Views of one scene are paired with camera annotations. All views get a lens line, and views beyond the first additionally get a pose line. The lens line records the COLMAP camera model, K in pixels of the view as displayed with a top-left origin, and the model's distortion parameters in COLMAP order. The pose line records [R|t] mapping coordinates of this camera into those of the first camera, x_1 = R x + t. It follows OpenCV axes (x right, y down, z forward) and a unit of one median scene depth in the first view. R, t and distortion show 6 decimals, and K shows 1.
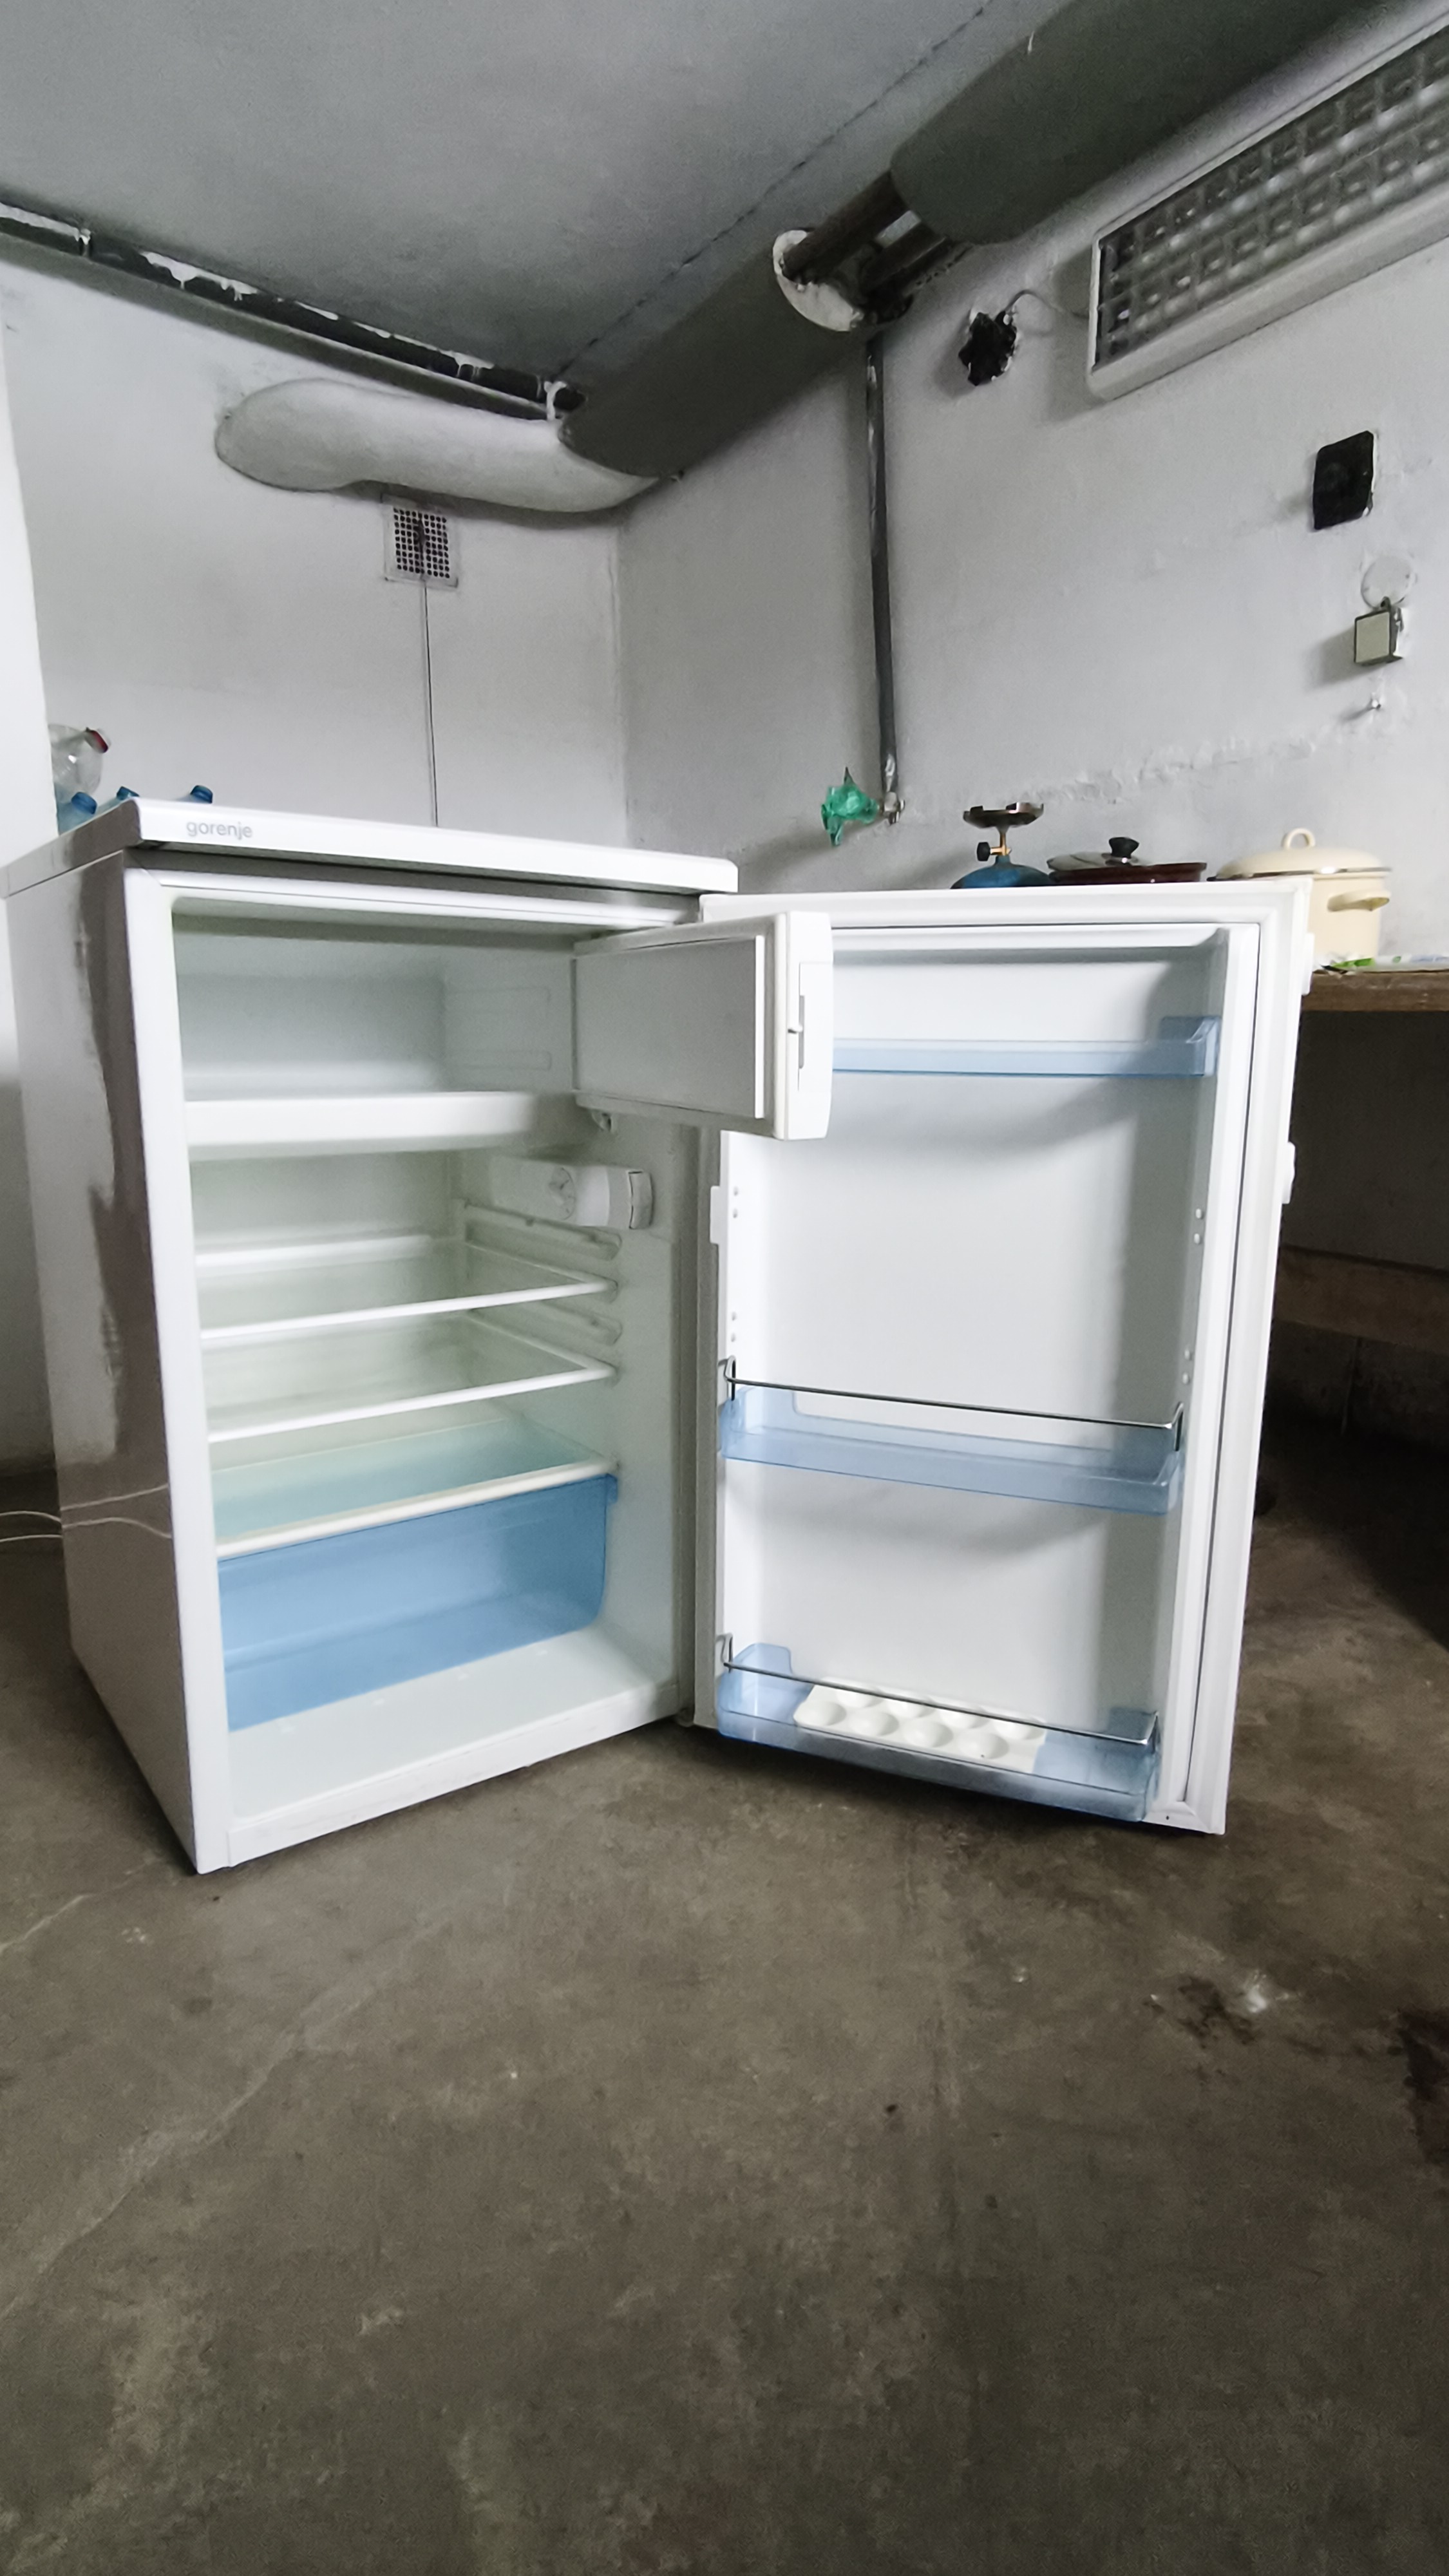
lens RADIAL K [[1348.0, 0, 726.4], [0, 1348.0, 1301.4], [0, 0, 1]] dist [-0.008828, 0.005391]
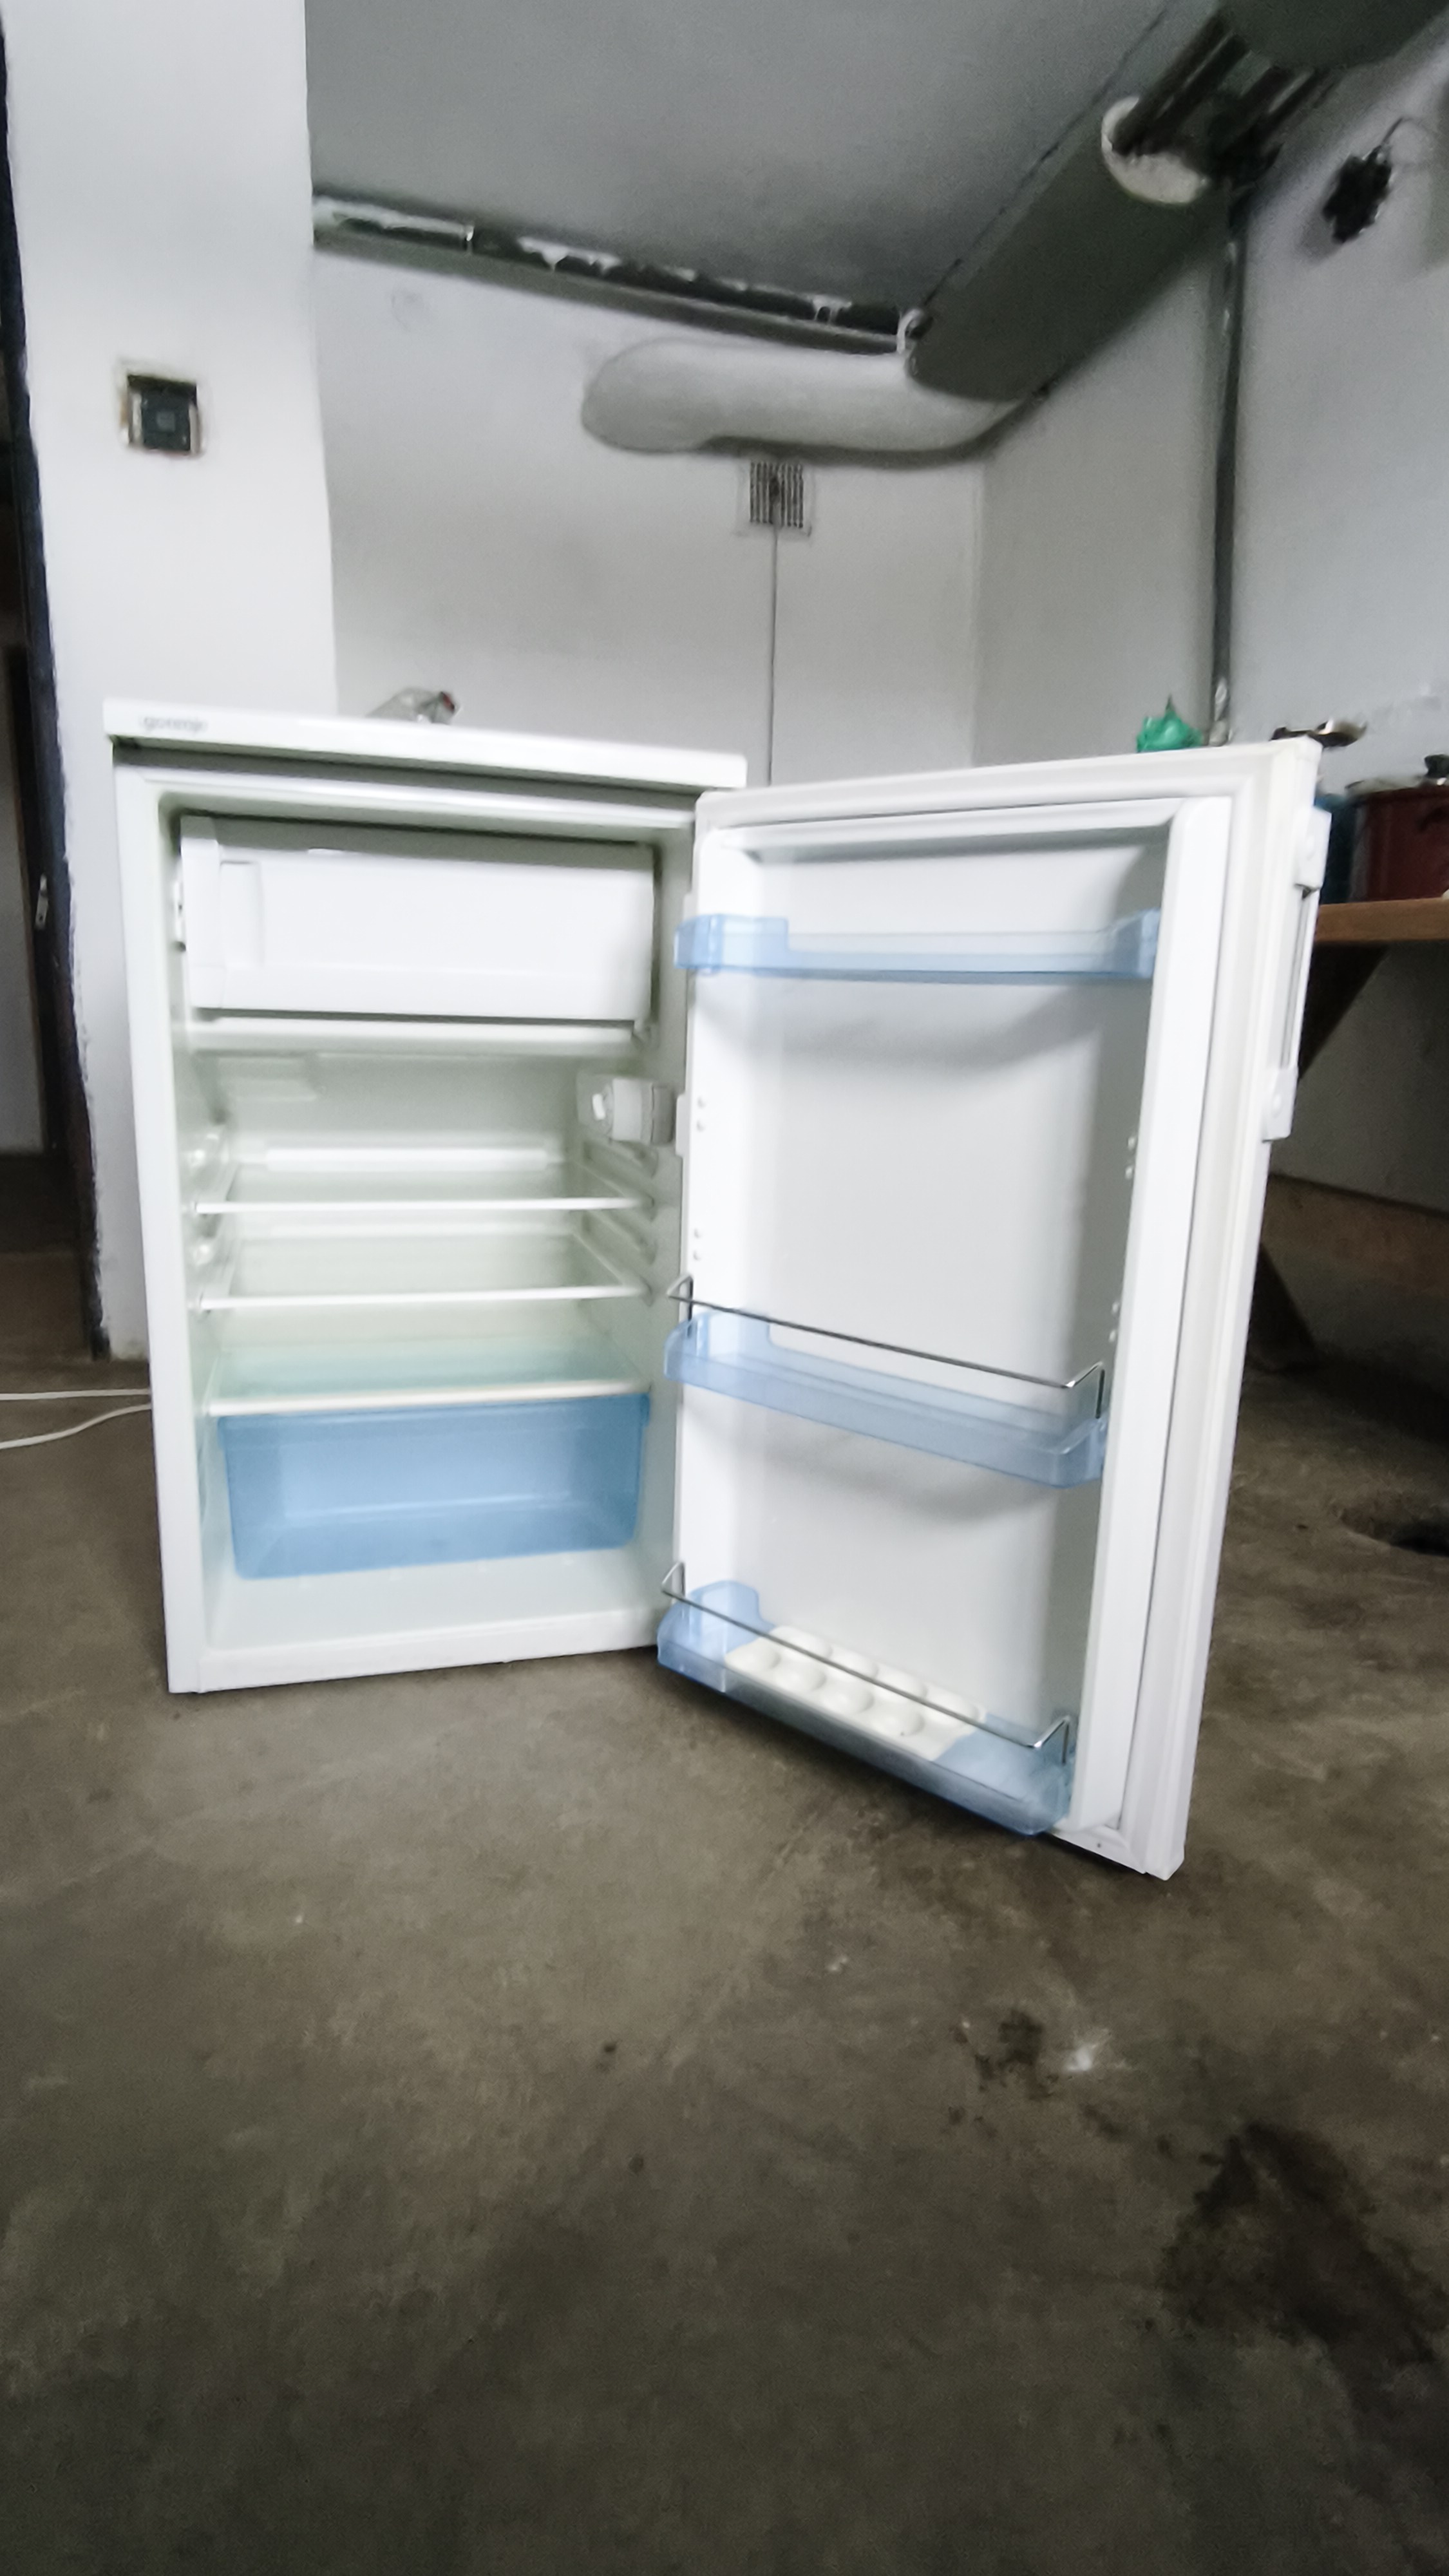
lens RADIAL K [[1348.0, 0, 709.2], [0, 1348.0, 1300.3], [0, 0, 1]] dist [-0.008828, 0.005391]
pose [[0.940486, 0.098567, -0.325225, 0.285957], [-0.093362, 0.995130, 0.031611, 0.024049], [0.326757, 0.000634, 0.945108, 0.079827]]
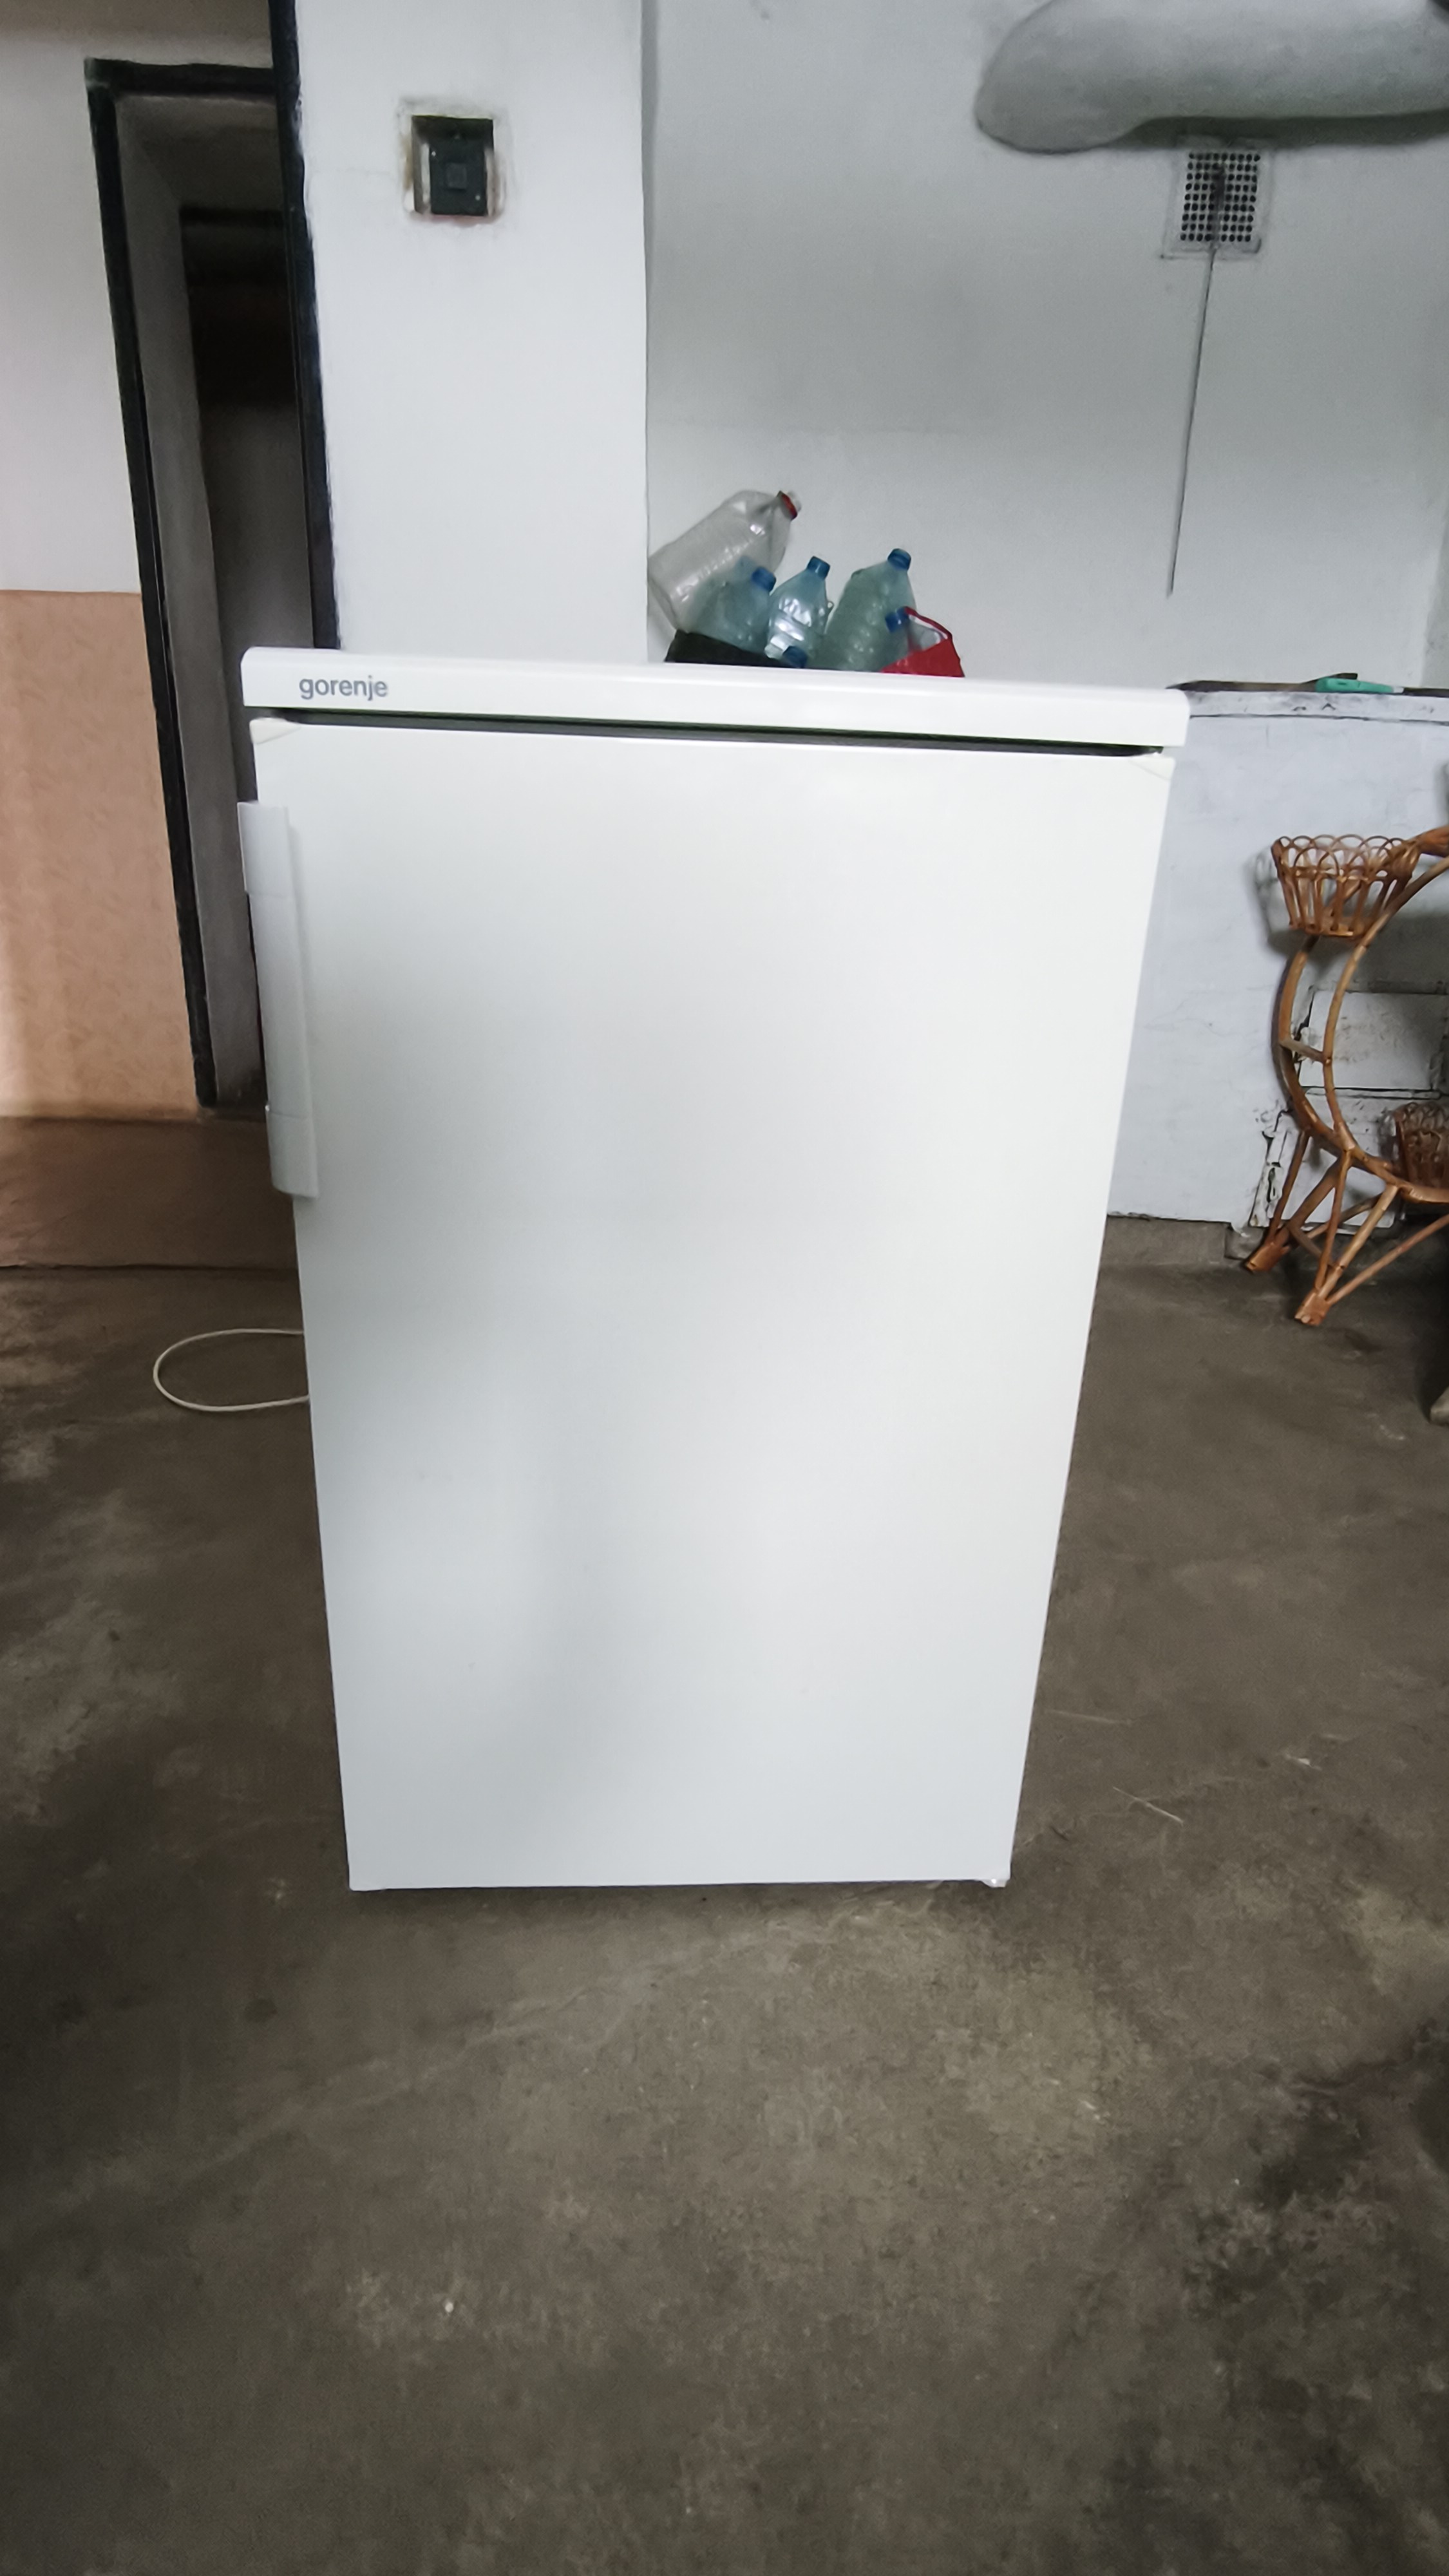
lens RADIAL K [[1348.0, 0, 718.8], [0, 1348.0, 1299.7], [0, 0, 1]] dist [-0.008828, 0.005391]
pose [[0.835067, 0.220878, -0.503860, 0.169222], [-0.137529, 0.970598, 0.197550, -0.133667], [0.532680, -0.095672, 0.840892, 0.305331]]
